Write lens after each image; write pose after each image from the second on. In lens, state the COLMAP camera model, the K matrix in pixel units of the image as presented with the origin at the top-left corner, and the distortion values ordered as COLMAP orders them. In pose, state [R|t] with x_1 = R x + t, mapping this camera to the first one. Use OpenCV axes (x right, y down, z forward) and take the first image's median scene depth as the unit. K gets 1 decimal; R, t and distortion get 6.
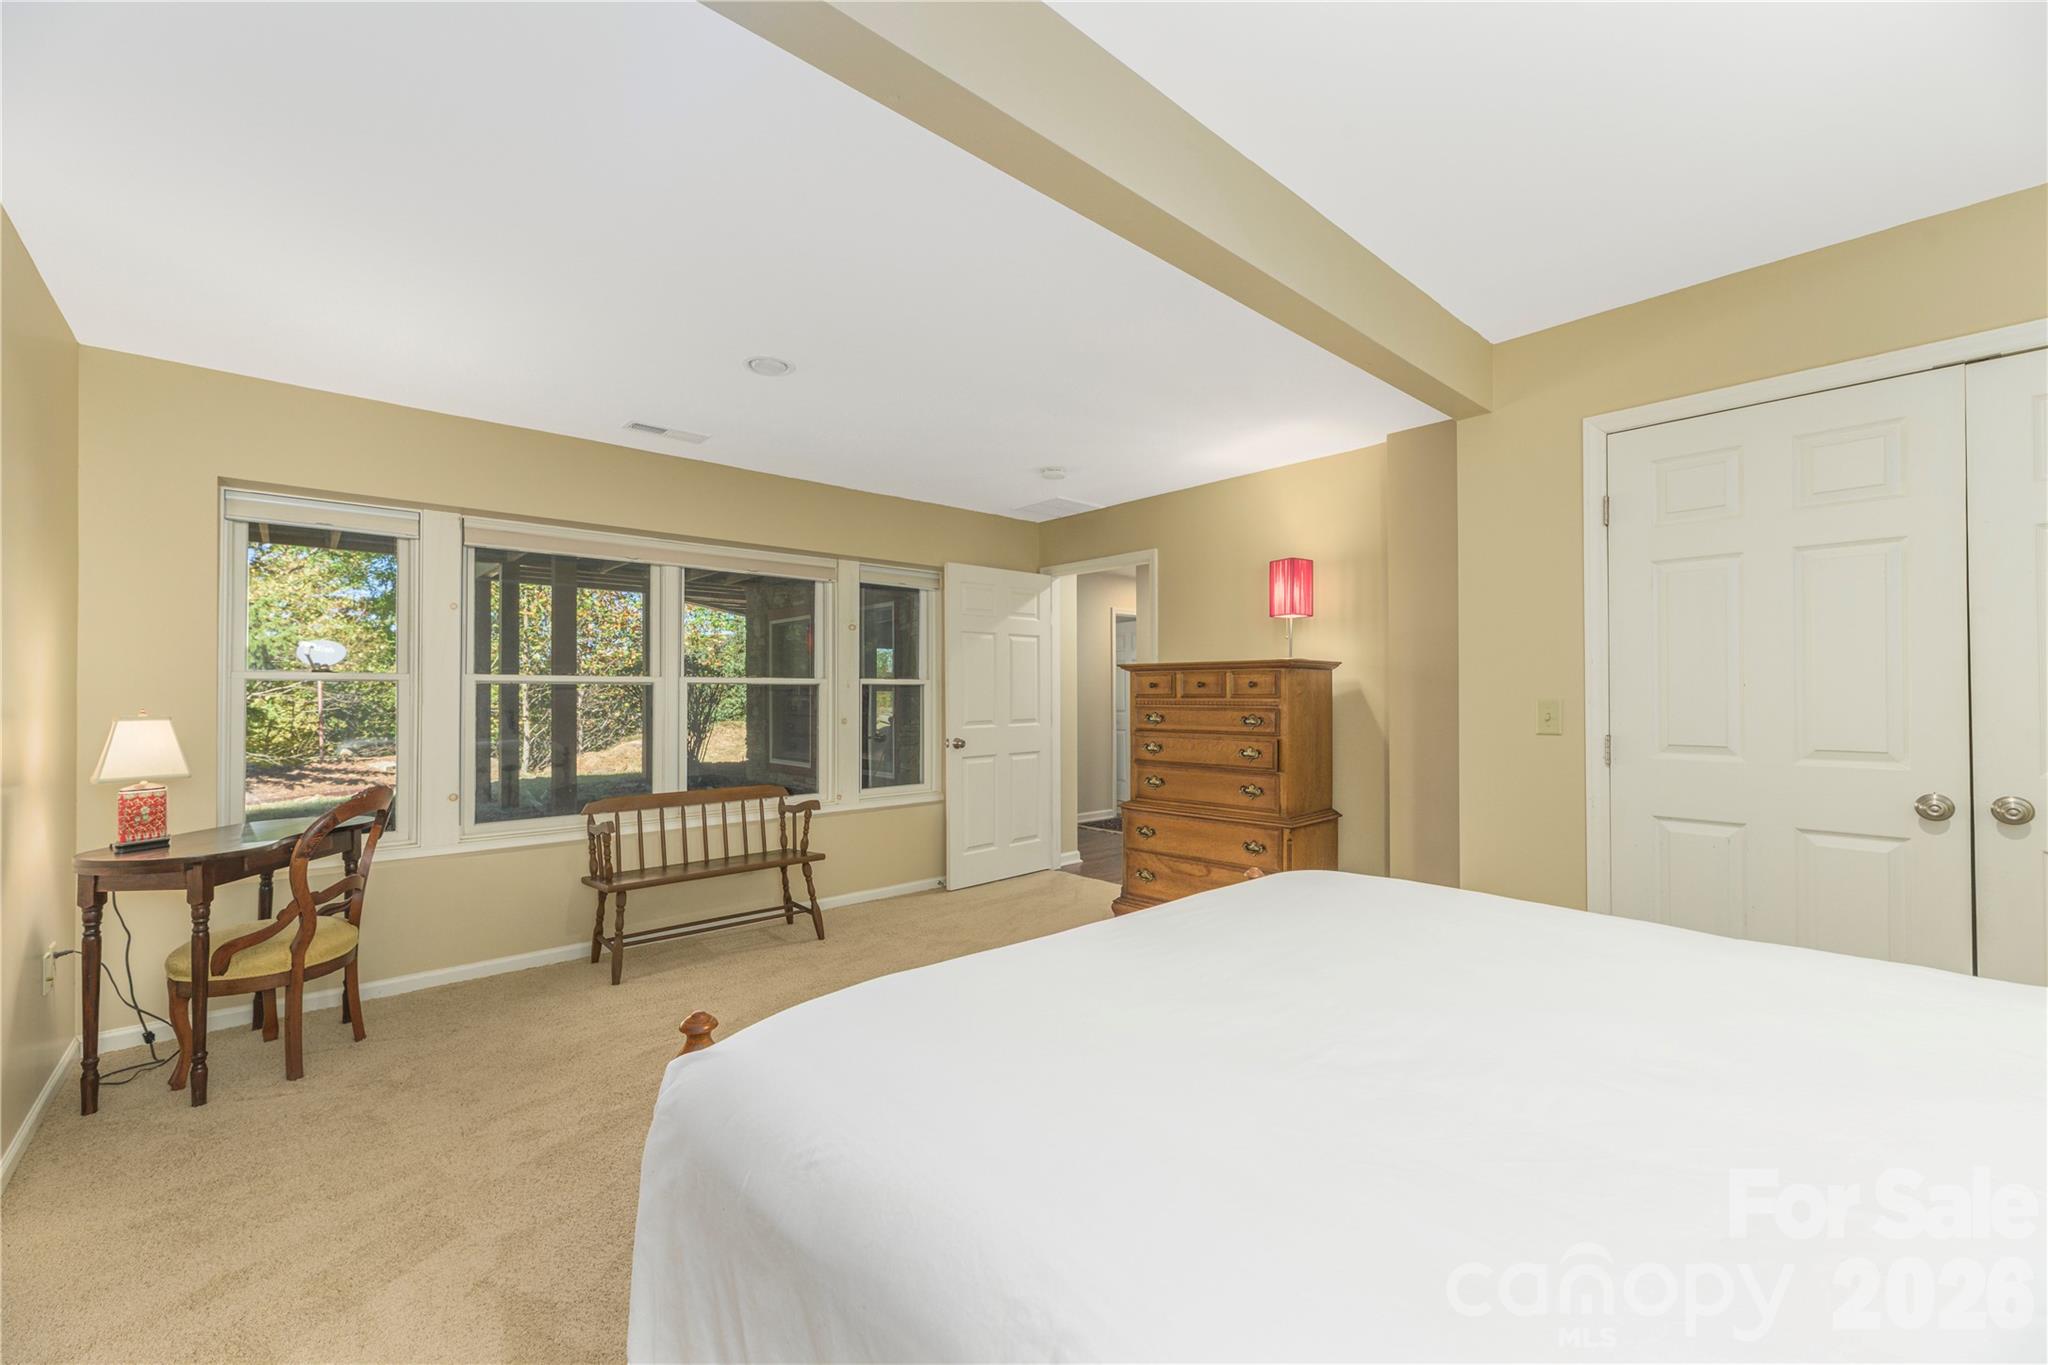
lens RADIAL K [[832.2, 0, 1029.9], [0, 832.2, 680.2], [0, 0, 1]] dist [-0.000777, -0.000211]
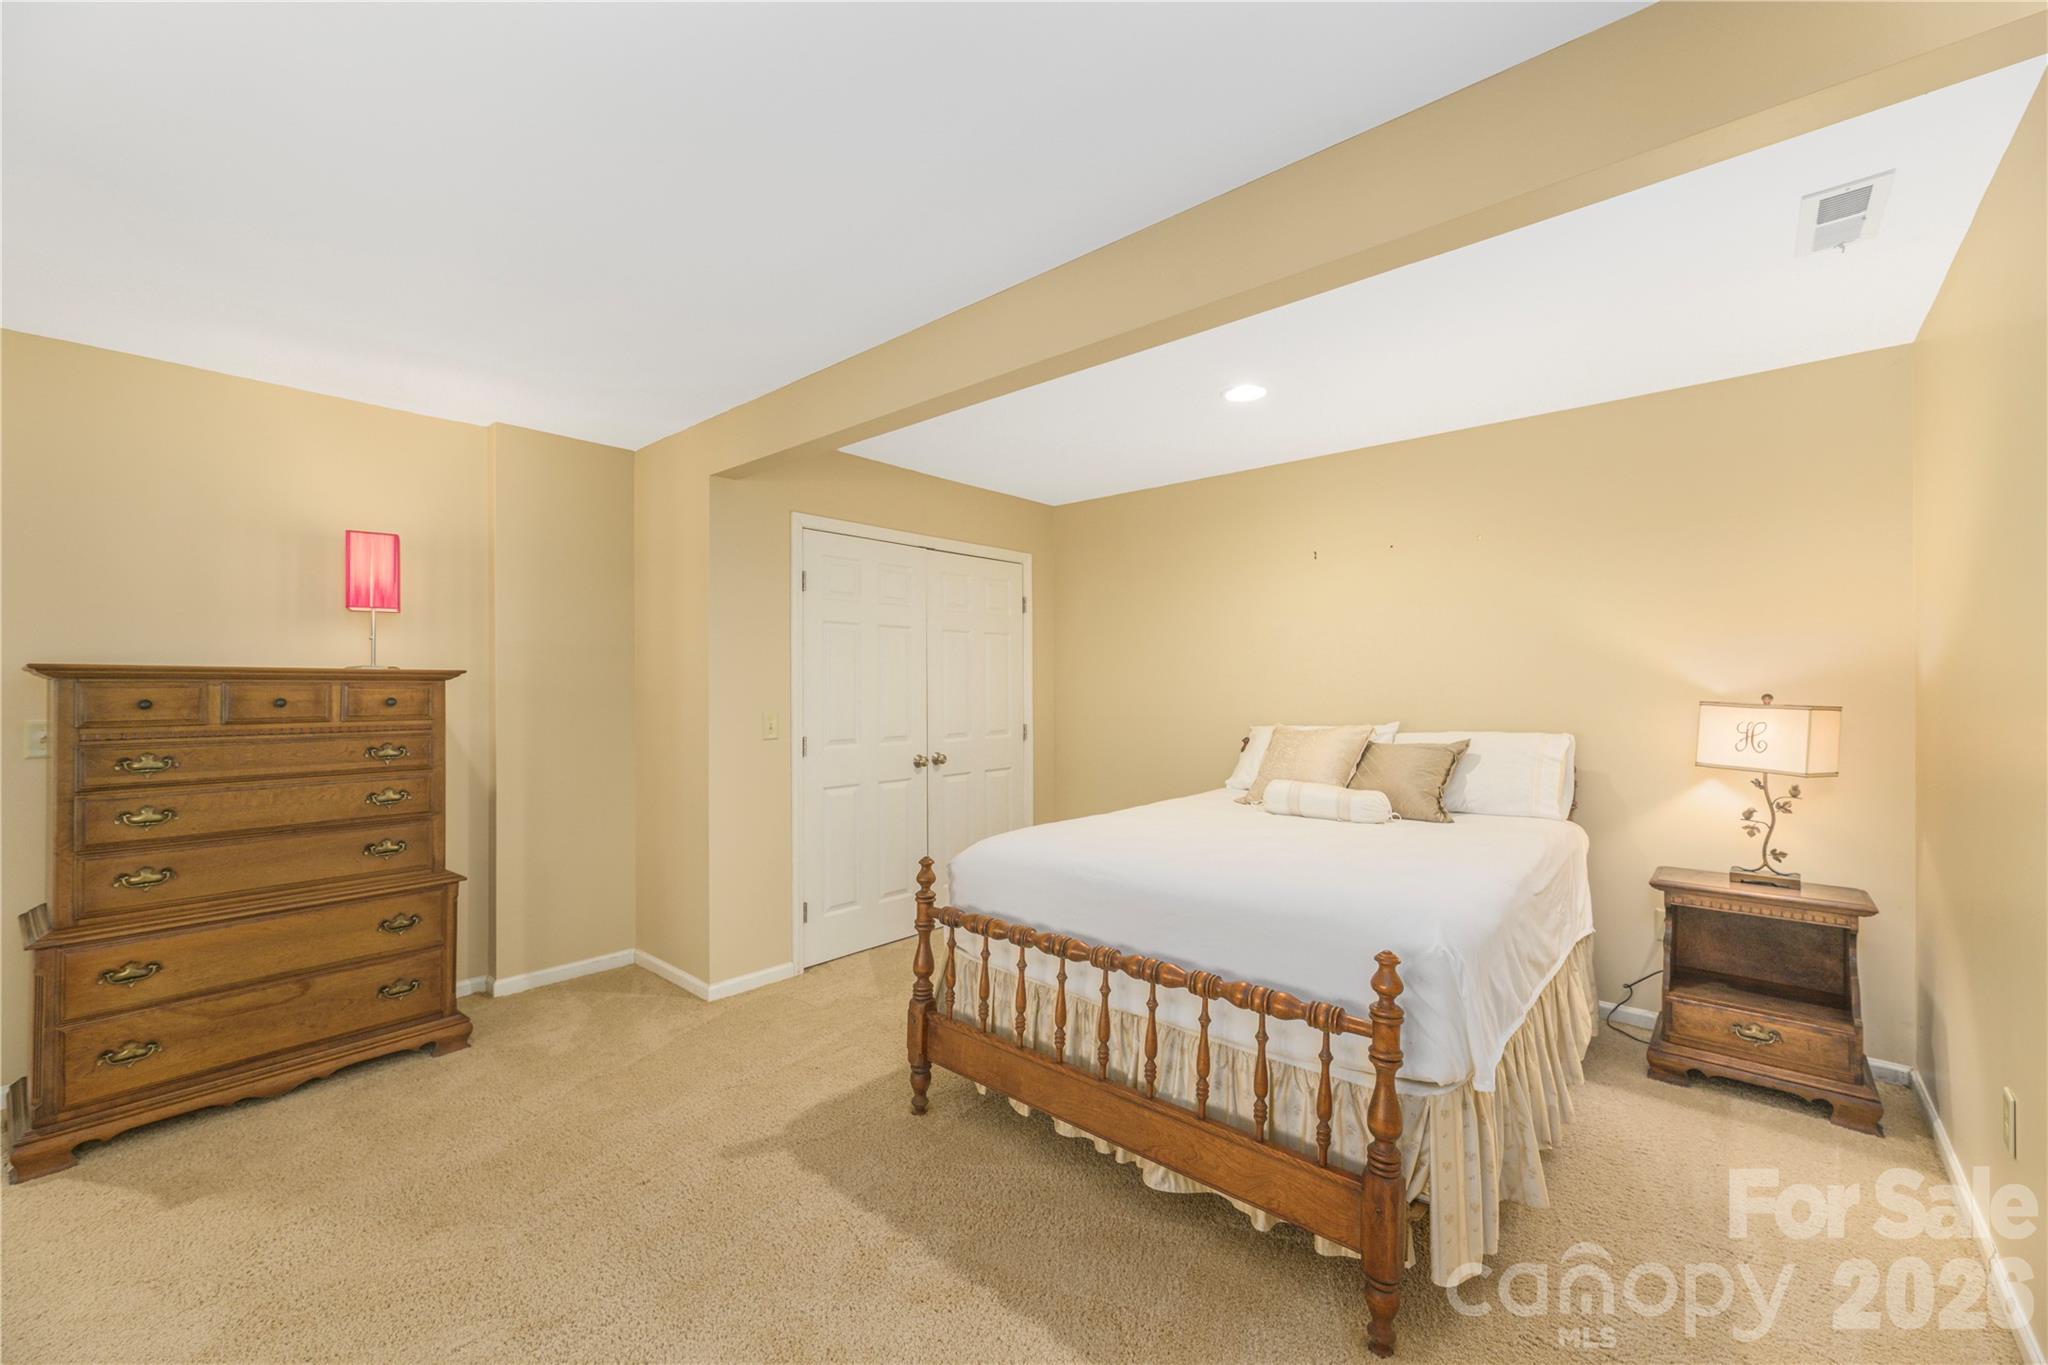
lens RADIAL K [[832.2, 0, 1028.3], [0, 832.2, 688.9], [0, 0, 1]] dist [-0.000777, -0.000211]
pose [[-0.131268, 0.007738, 0.991317, -0.505926], [-0.008318, 0.999926, -0.008907, -0.004387], [-0.991312, -0.009415, -0.131194, 0.515599]]
